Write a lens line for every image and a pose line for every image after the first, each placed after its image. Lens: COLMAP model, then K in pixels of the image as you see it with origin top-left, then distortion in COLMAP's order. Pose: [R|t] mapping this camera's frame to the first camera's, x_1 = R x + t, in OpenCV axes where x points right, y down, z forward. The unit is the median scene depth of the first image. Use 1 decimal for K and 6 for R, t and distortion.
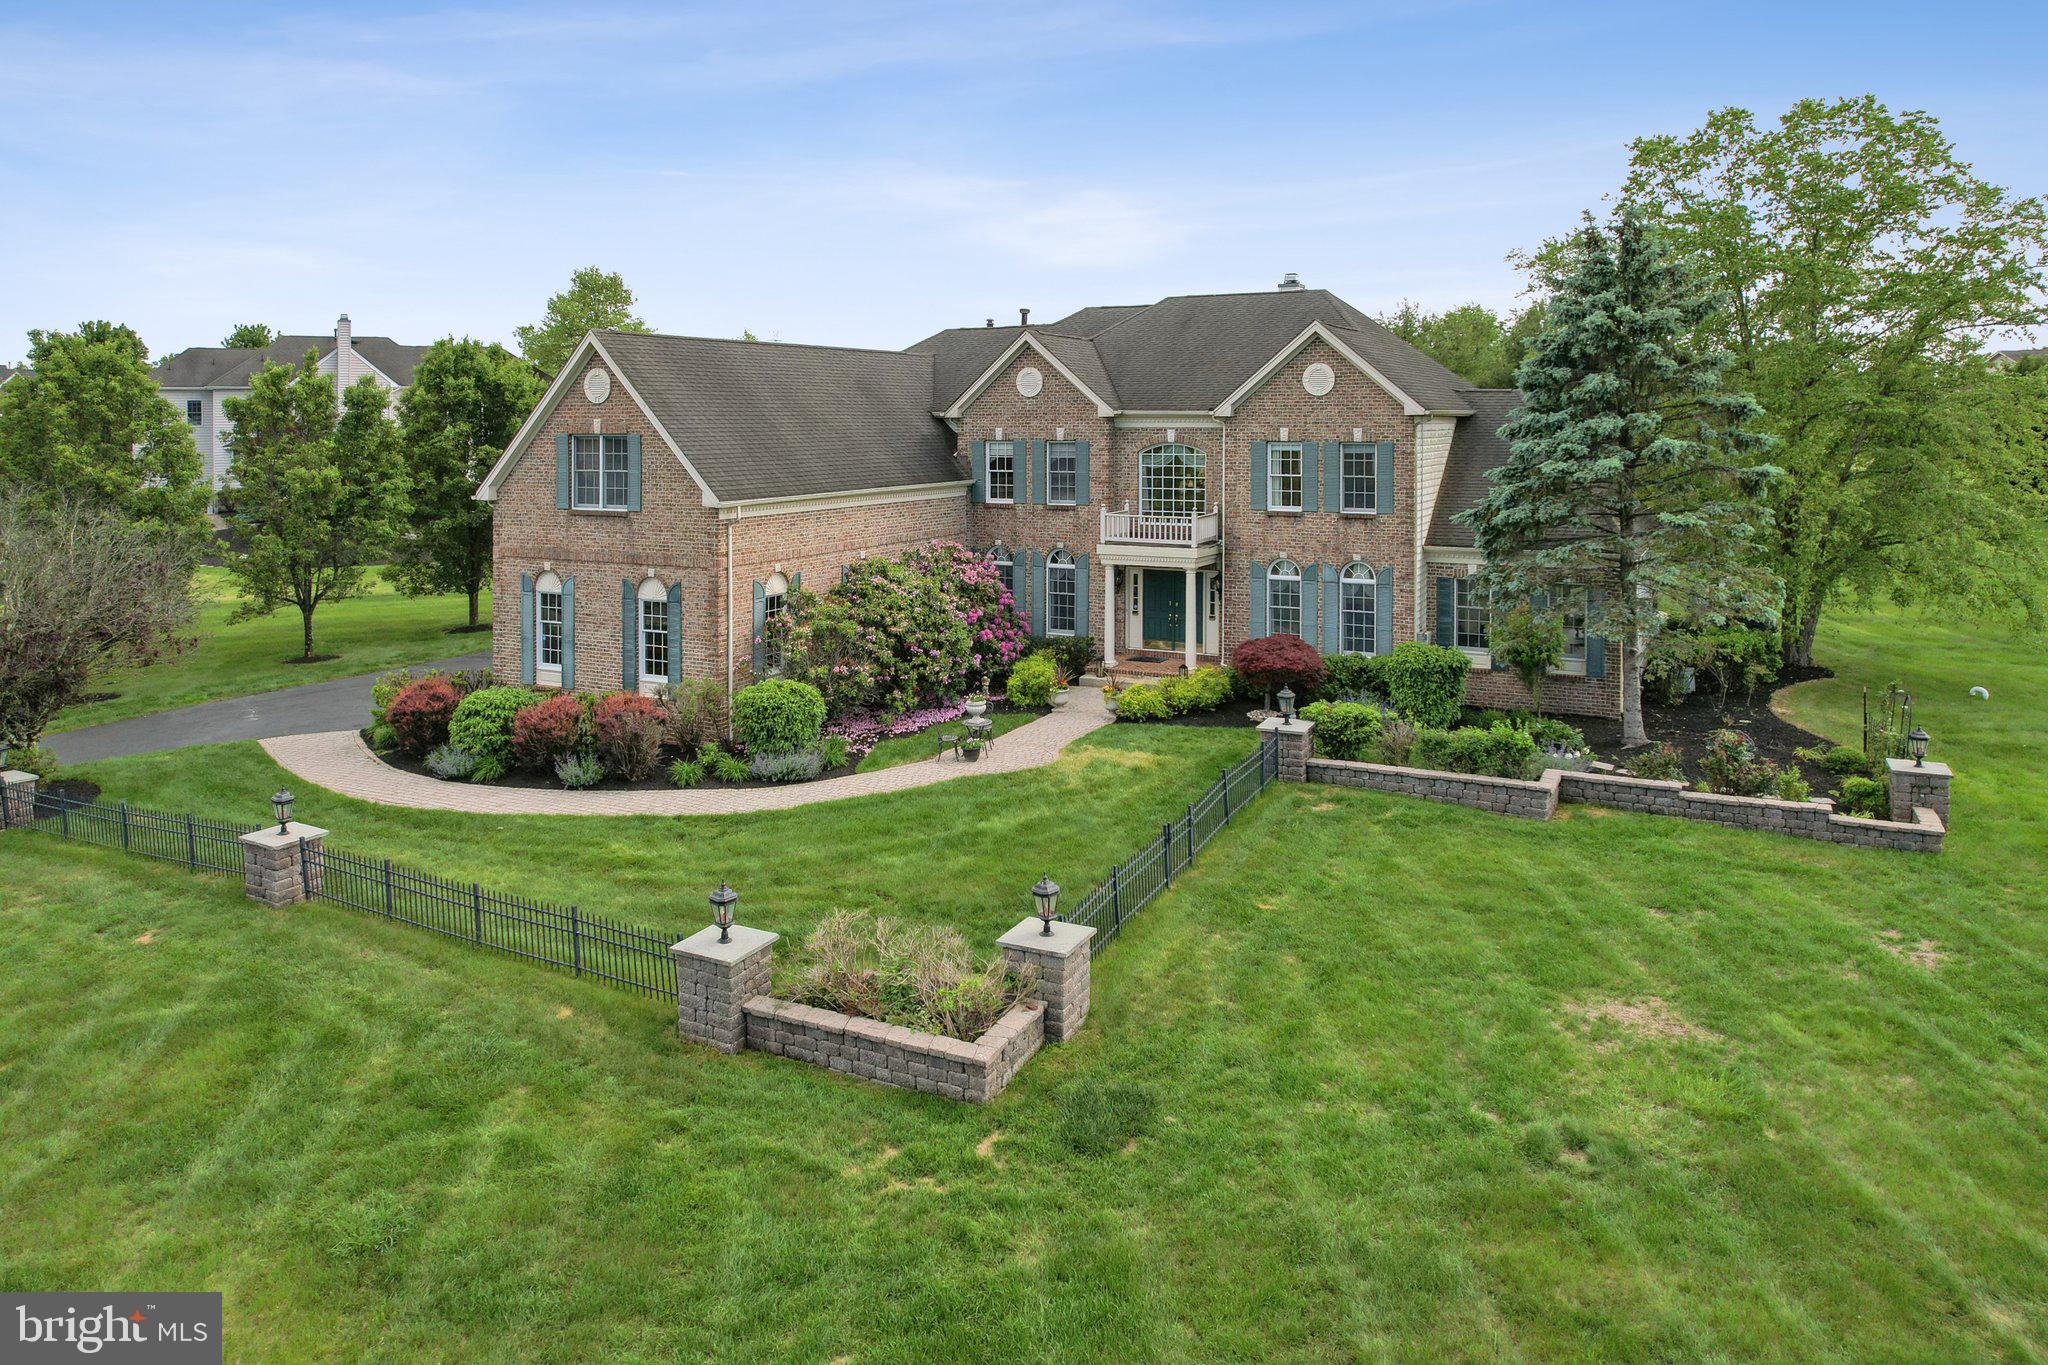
lens RADIAL K [[1402.7, 0, 1014.9], [0, 1402.7, 605.8], [0, 0, 1]] dist [-0.075307, 0.075493]
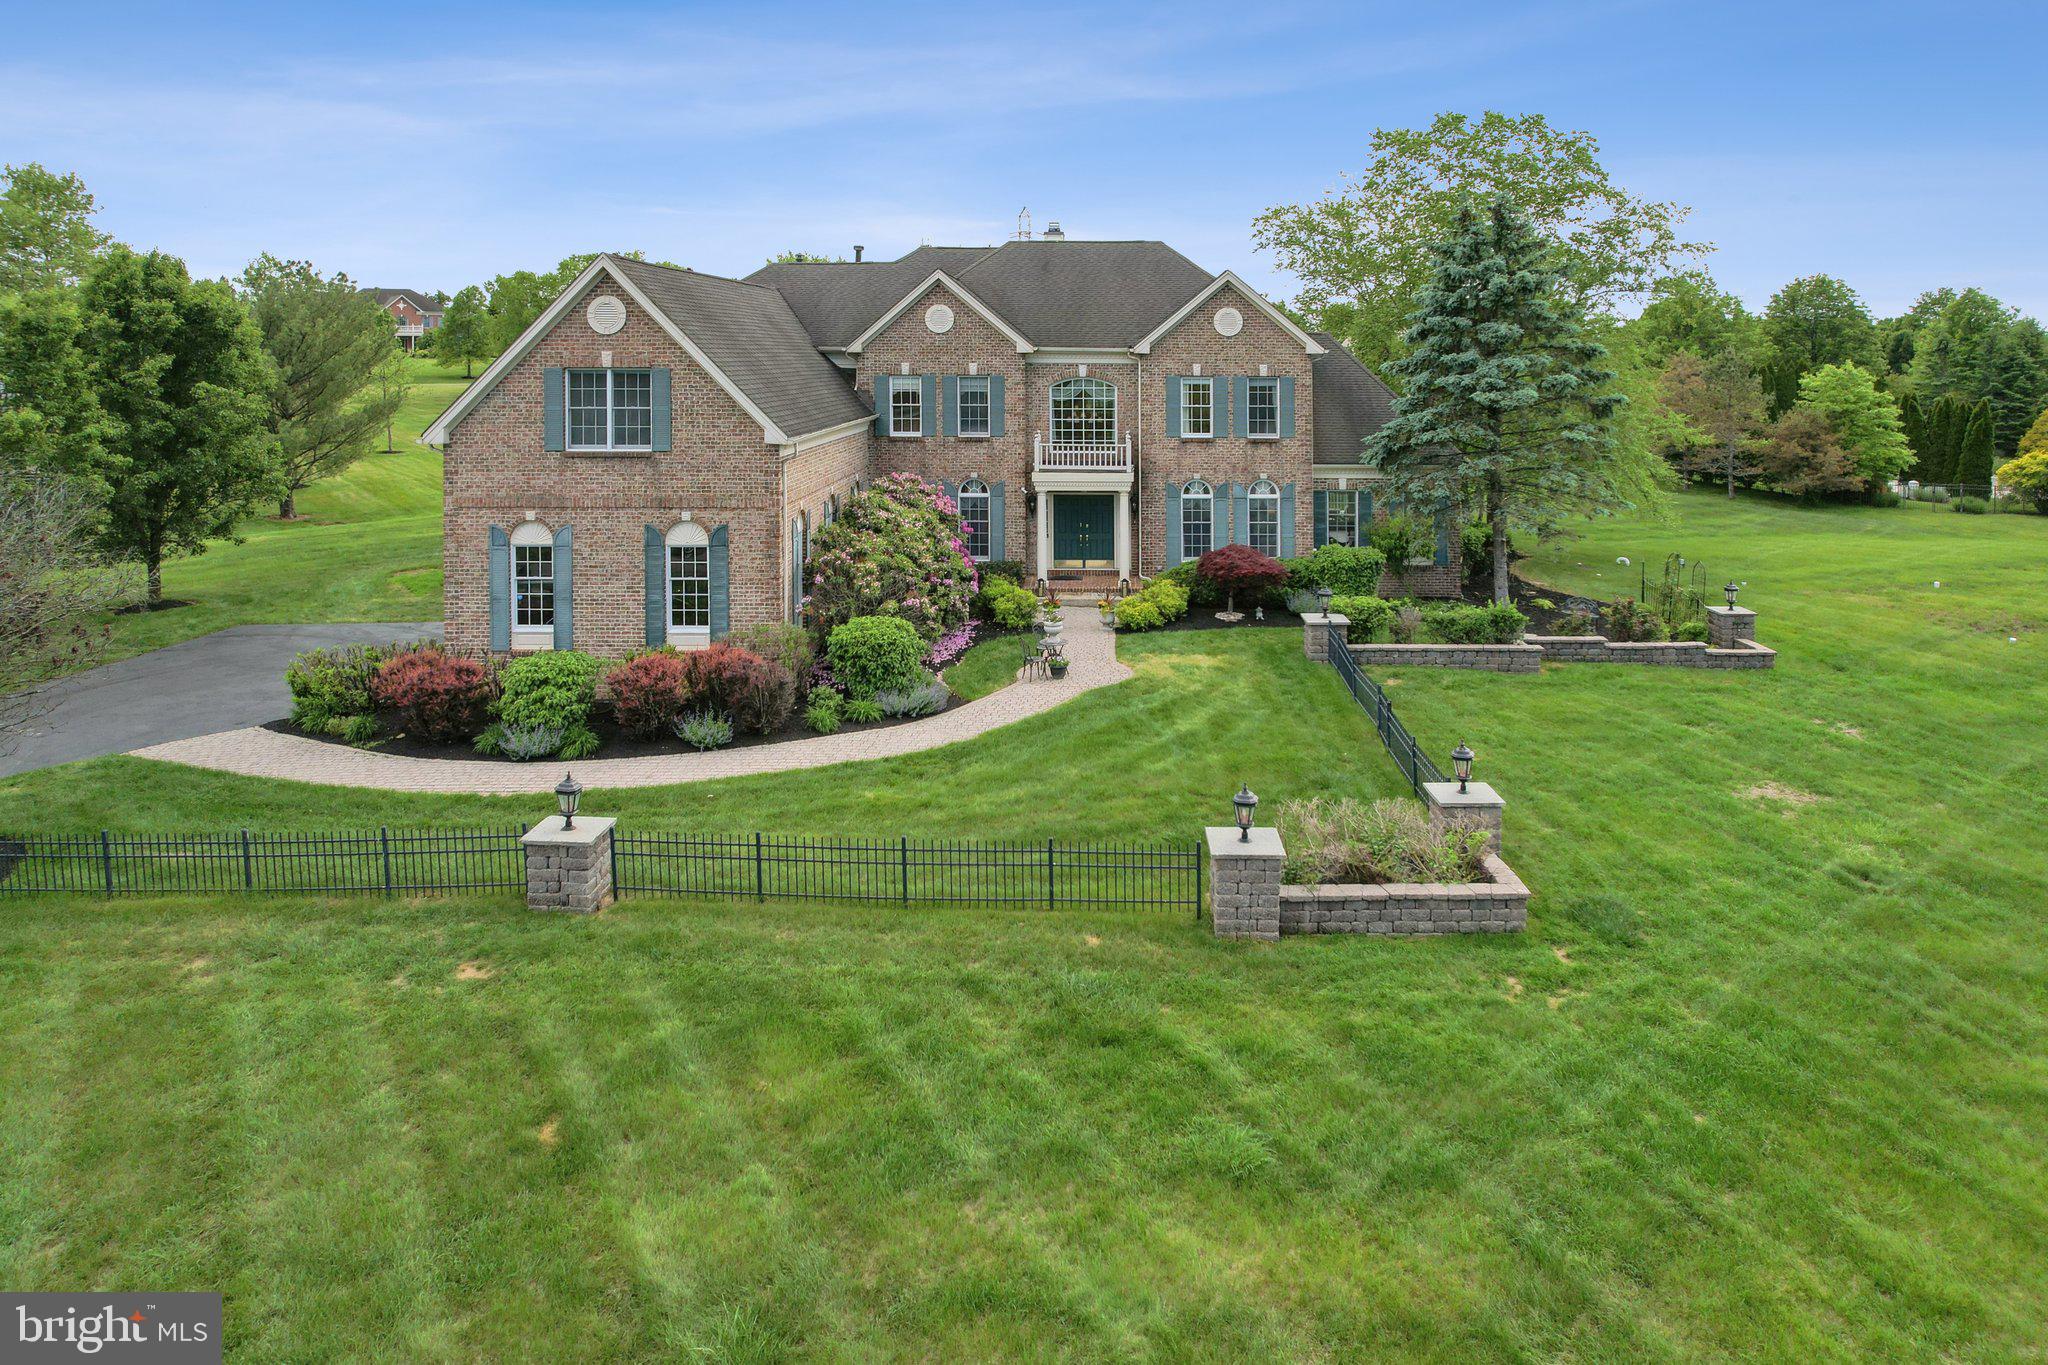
lens RADIAL K [[1362.6, 0, 1101.9], [0, 1362.6, 532.4], [0, 0, 1]] dist [-0.042263, -0.000065]
pose [[0.885348, -0.052389, 0.461969, -0.430555], [0.053333, 0.998516, 0.011024, -0.008061], [-0.461861, 0.014878, 0.886828, 0.064744]]
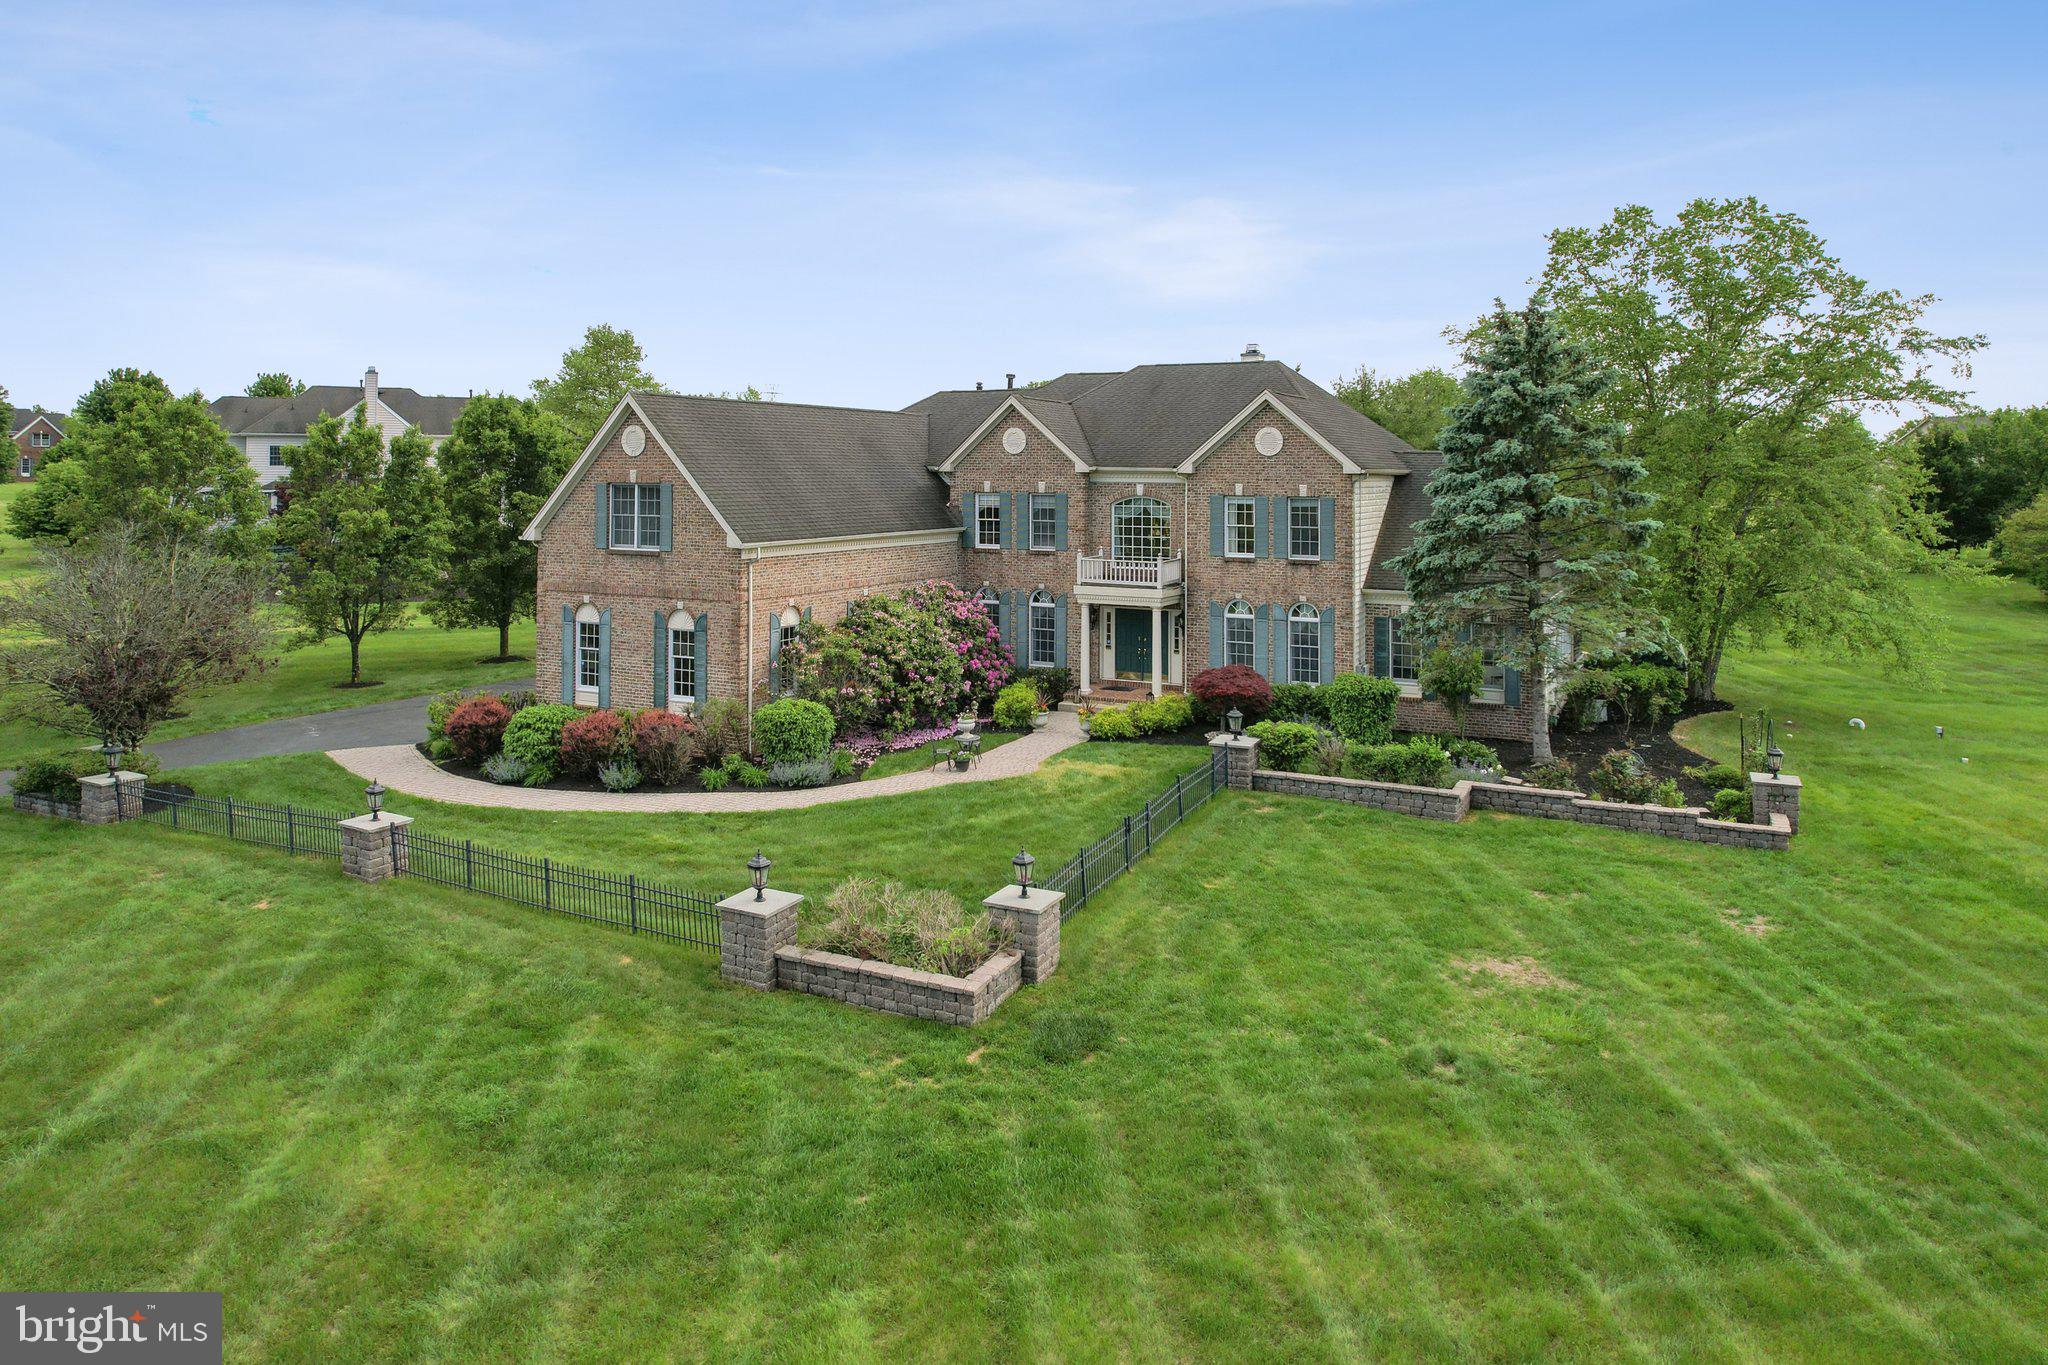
lens RADIAL K [[1371.0, 0, 1014.1], [0, 1371.0, 603.0], [0, 0, 1]] dist [-0.071461, 0.070007]
pose [[0.999909, 0.009000, 0.010060, -0.000364], [-0.008624, 0.999285, -0.036810, 0.012826], [-0.010384, 0.036720, 0.999272, -0.112721]]
